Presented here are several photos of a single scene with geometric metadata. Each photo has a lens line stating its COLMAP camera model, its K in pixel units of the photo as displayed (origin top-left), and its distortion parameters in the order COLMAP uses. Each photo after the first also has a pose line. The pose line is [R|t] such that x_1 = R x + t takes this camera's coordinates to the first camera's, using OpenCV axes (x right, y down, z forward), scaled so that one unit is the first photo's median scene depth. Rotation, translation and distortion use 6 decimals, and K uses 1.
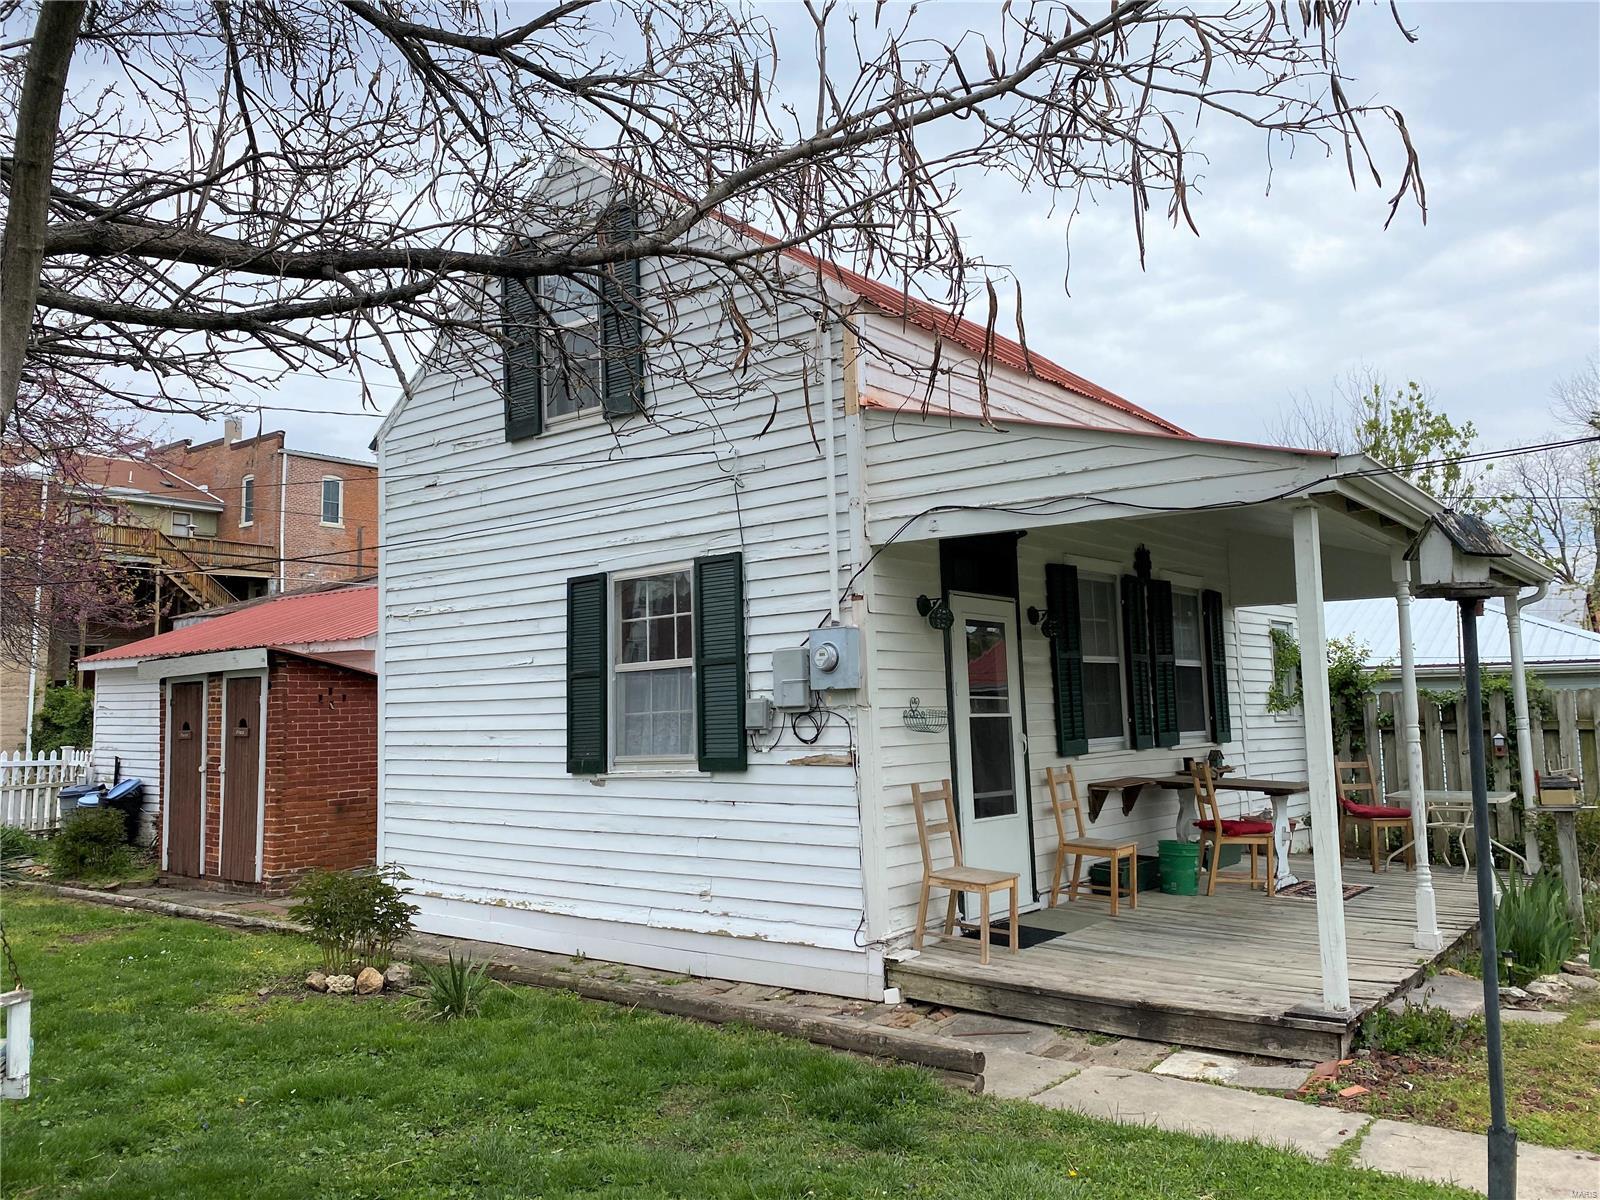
lens RADIAL K [[1222.0, 0, 796.8], [0, 1222.0, 605.9], [0, 0, 1]] dist [0.006455, -0.037997]
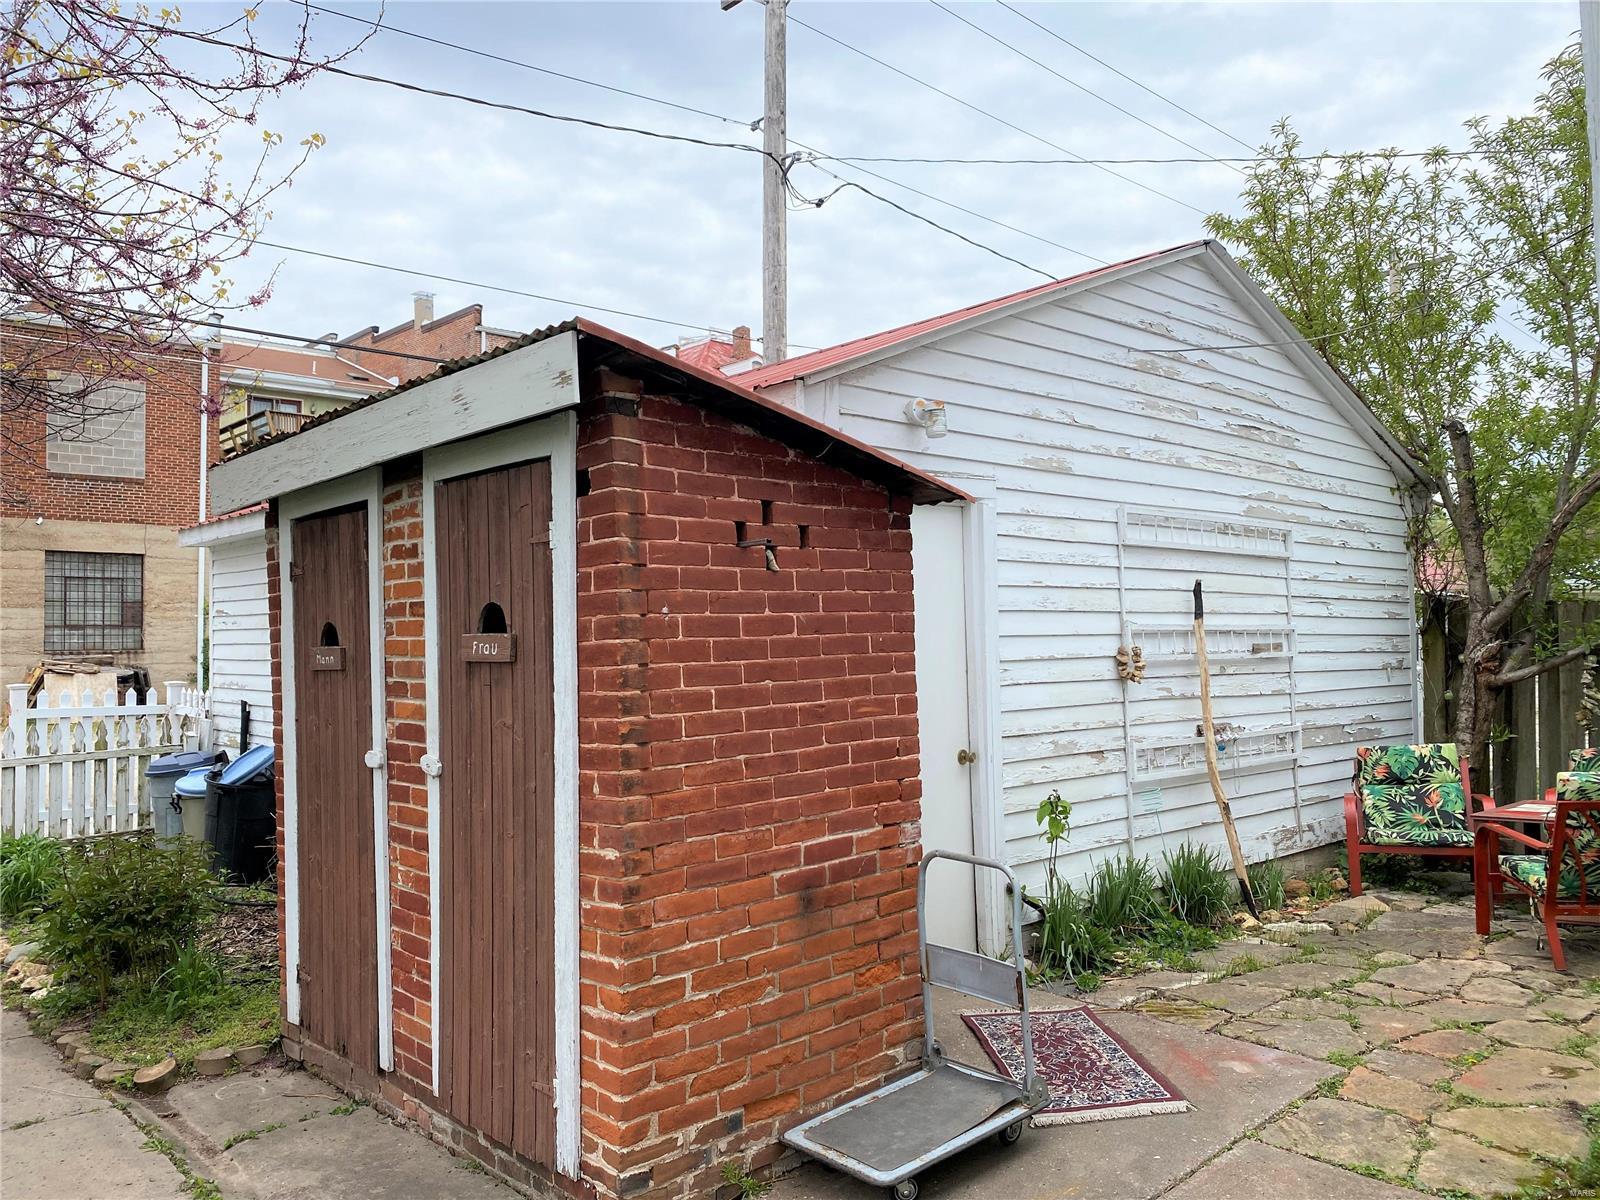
lens RADIAL K [[1222.0, 0, 793.3], [0, 1222.0, 610.6], [0, 0, 1]] dist [0.006455, -0.037997]
pose [[0.989508, -0.008324, -0.144239, -0.330595], [0.017435, 0.997923, 0.062018, 0.075242], [0.143423, -0.063882, 0.987598, 0.700529]]
